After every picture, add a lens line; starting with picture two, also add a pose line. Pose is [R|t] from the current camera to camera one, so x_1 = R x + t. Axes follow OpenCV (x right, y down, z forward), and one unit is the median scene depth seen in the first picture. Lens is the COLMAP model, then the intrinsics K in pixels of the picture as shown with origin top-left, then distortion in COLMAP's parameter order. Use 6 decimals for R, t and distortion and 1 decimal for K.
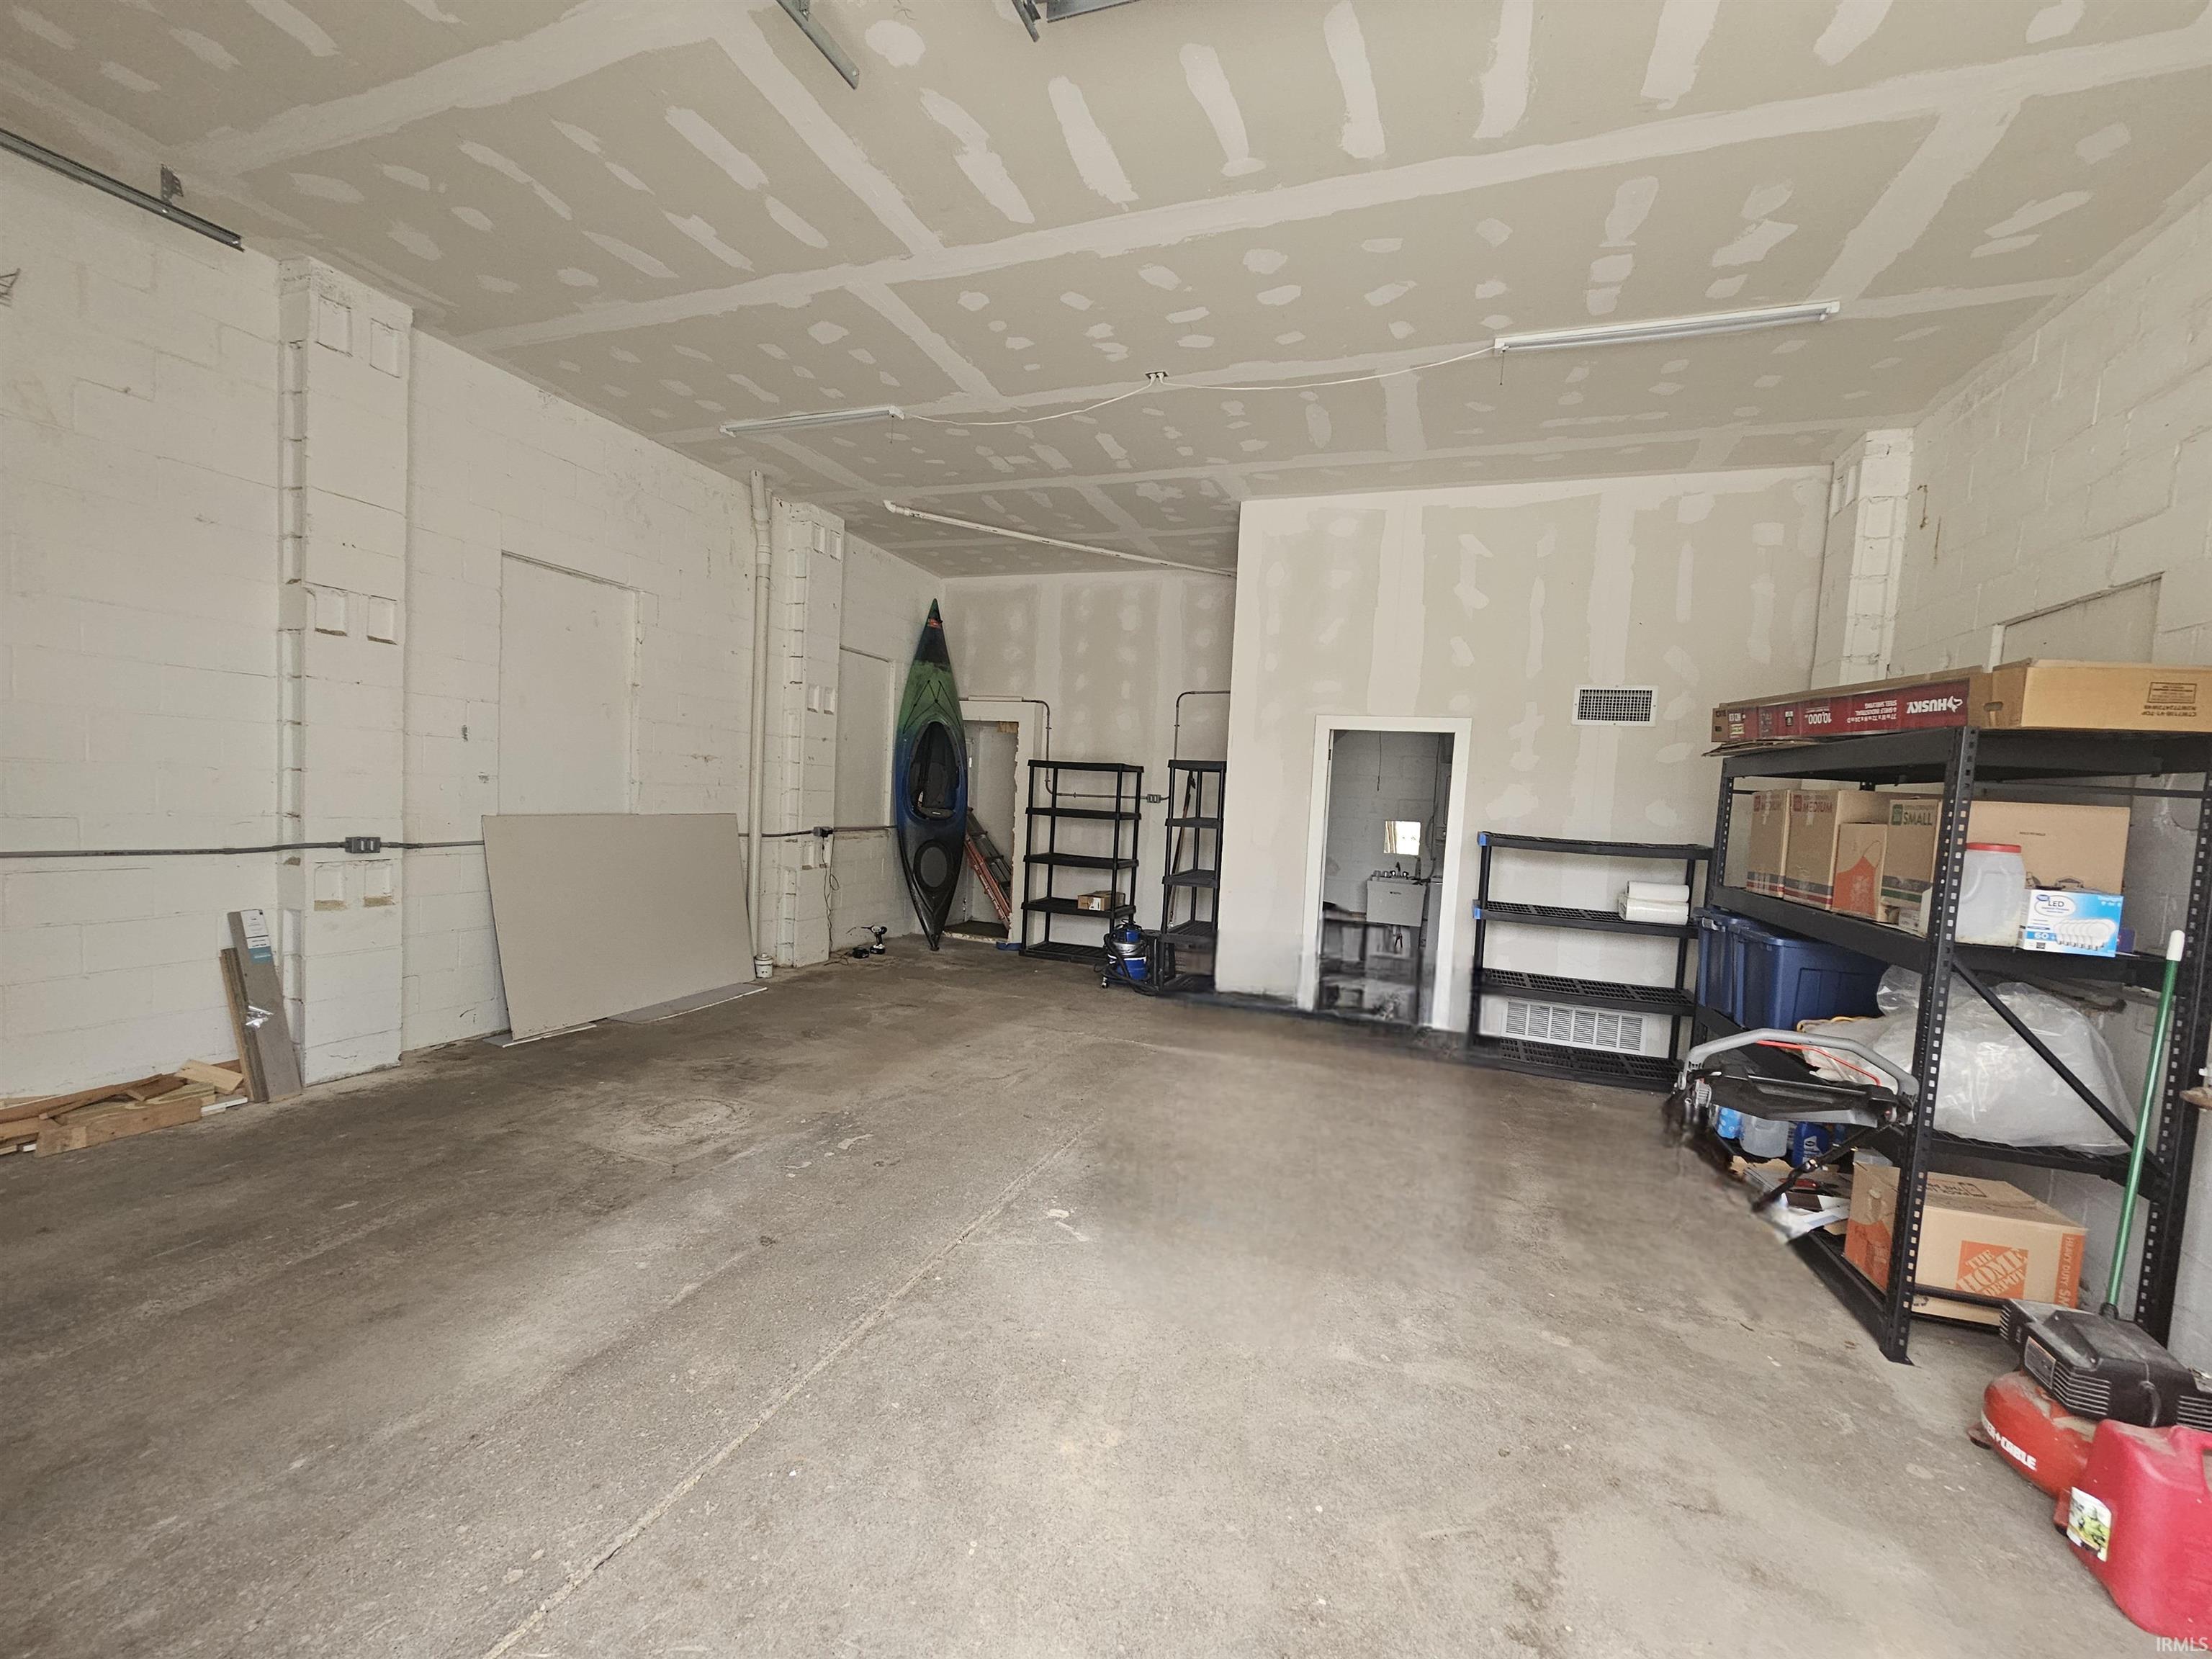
lens RADIAL K [[906.9, 0, 1111.3], [0, 906.9, 835.4], [0, 0, 1]] dist [-0.002216, 0.000506]
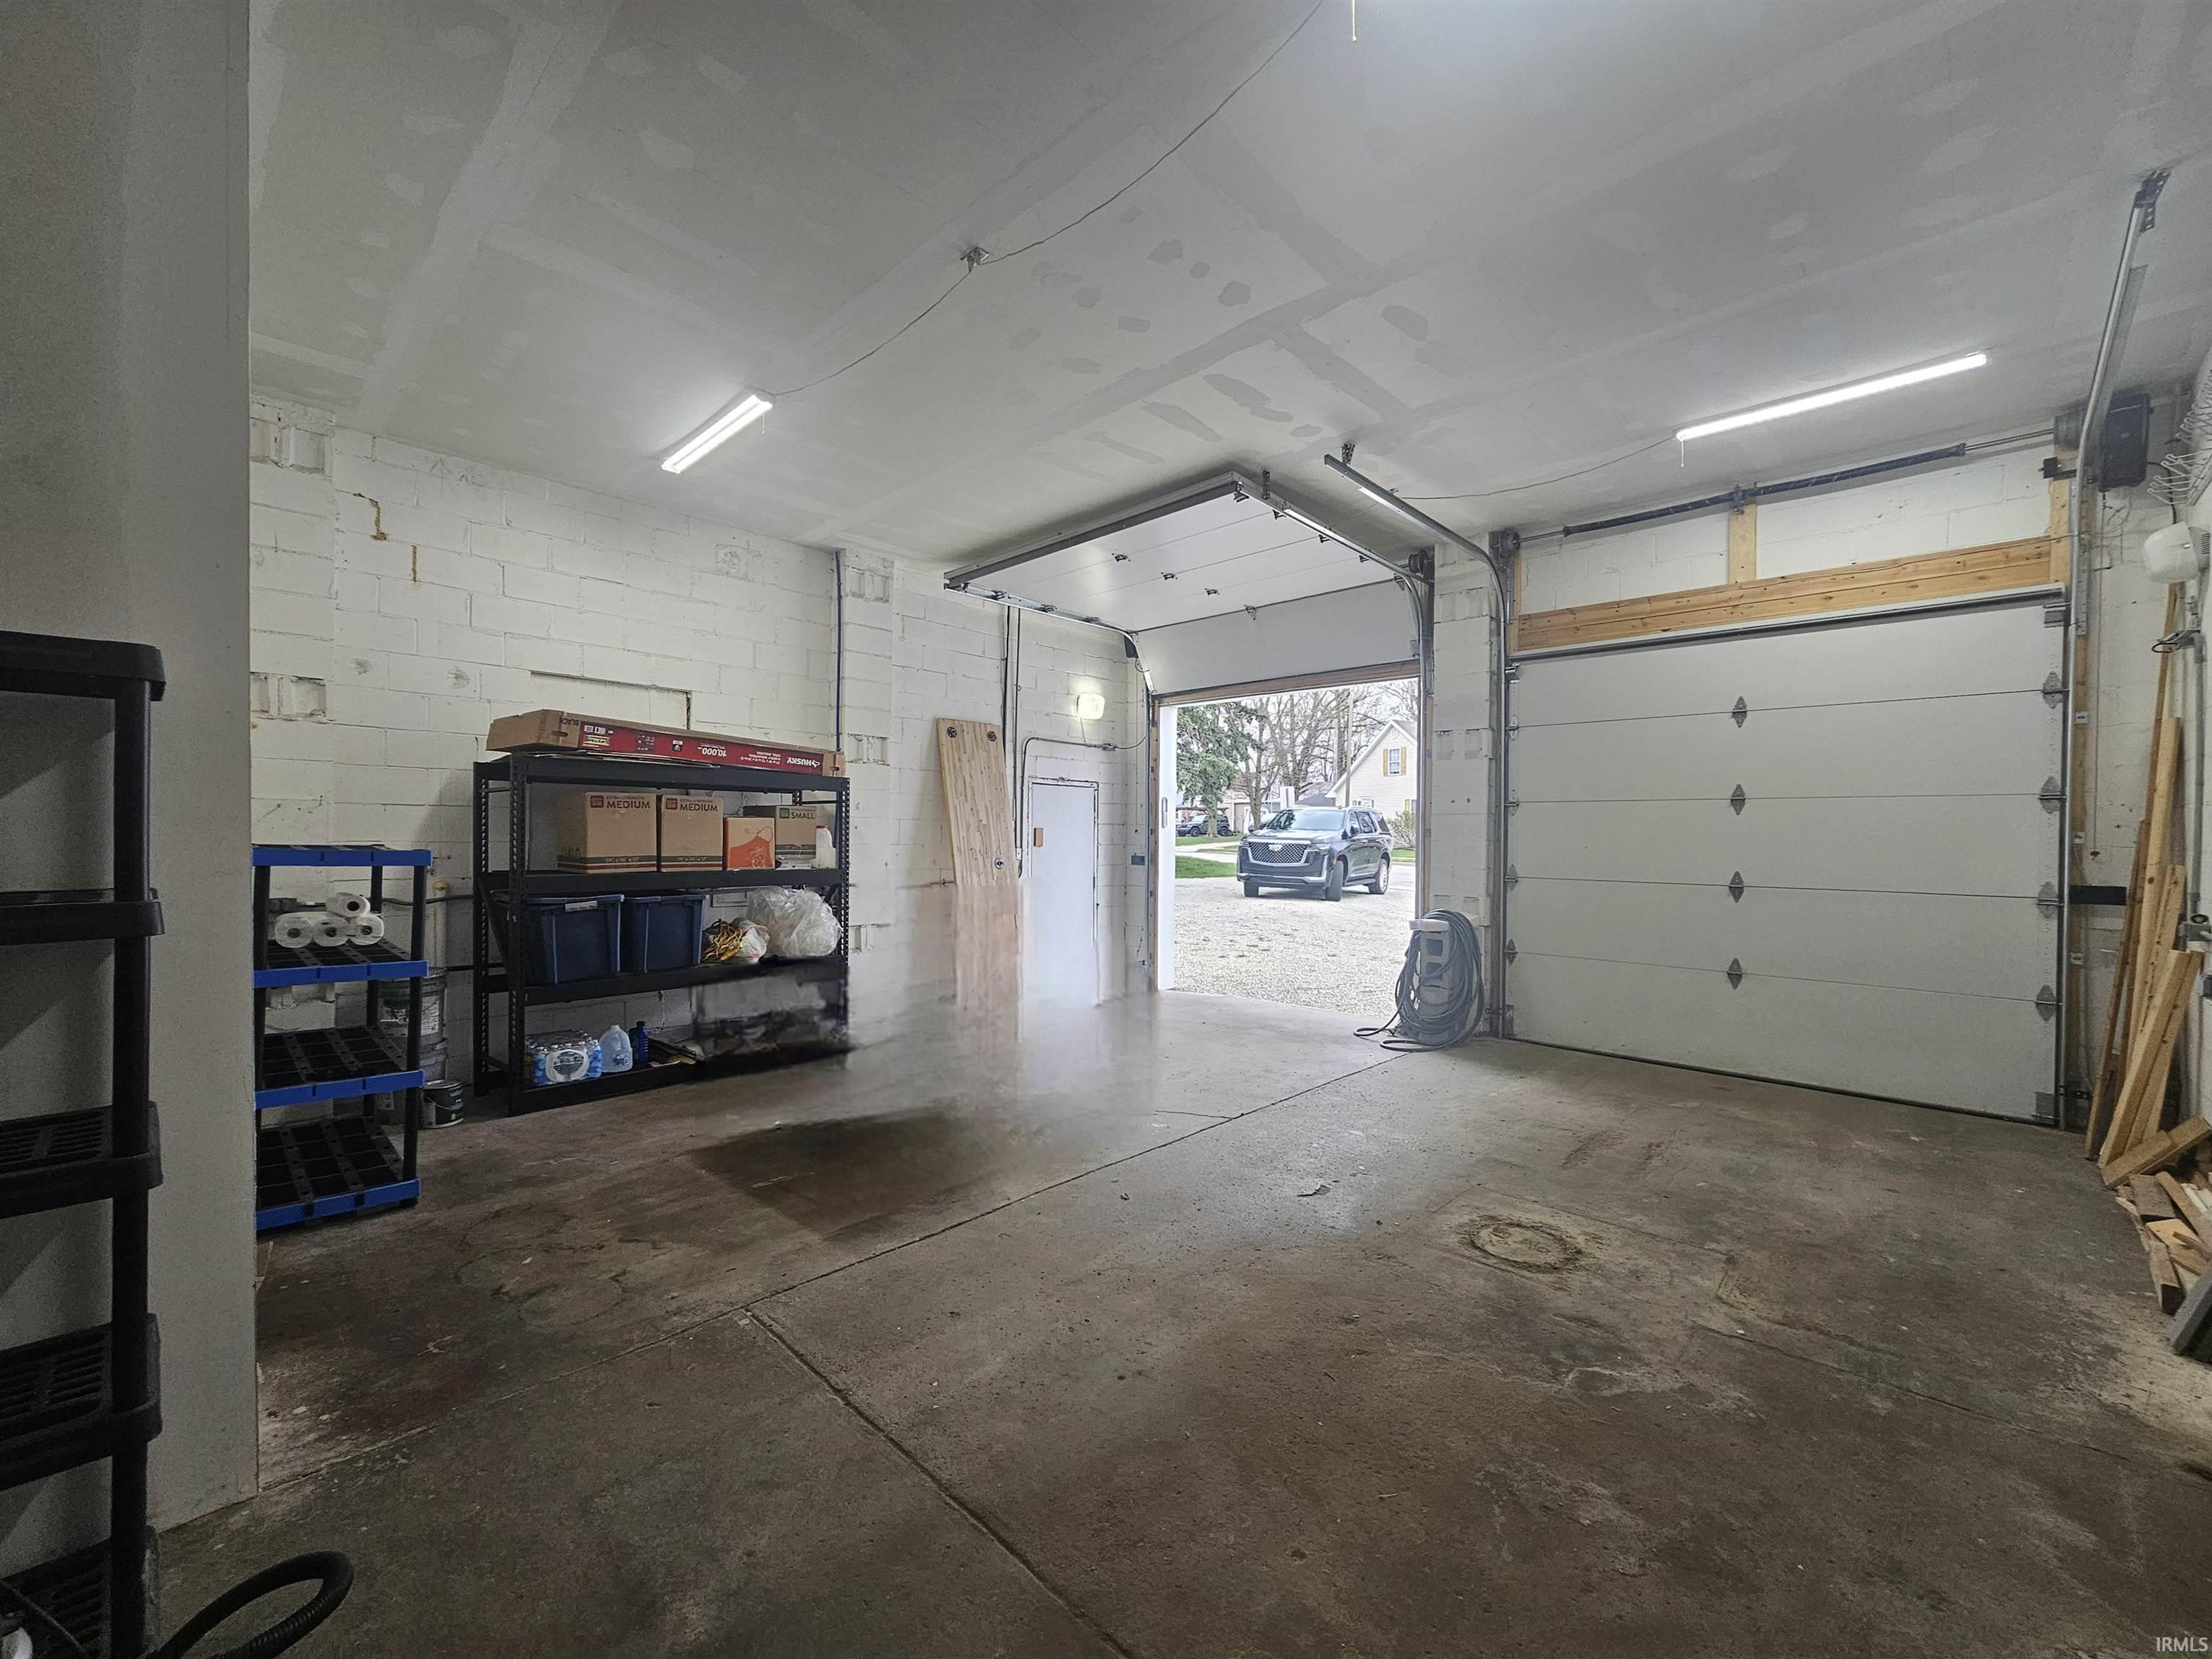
lens RADIAL K [[906.9, 0, 1105.2], [0, 906.9, 840.9], [0, 0, 1]] dist [-0.002216, 0.000506]
pose [[-0.915488, -0.064987, 0.397063, -0.425214], [-0.036772, 0.996254, 0.078273, -0.107147], [-0.400662, 0.057057, -0.914448, 1.900160]]
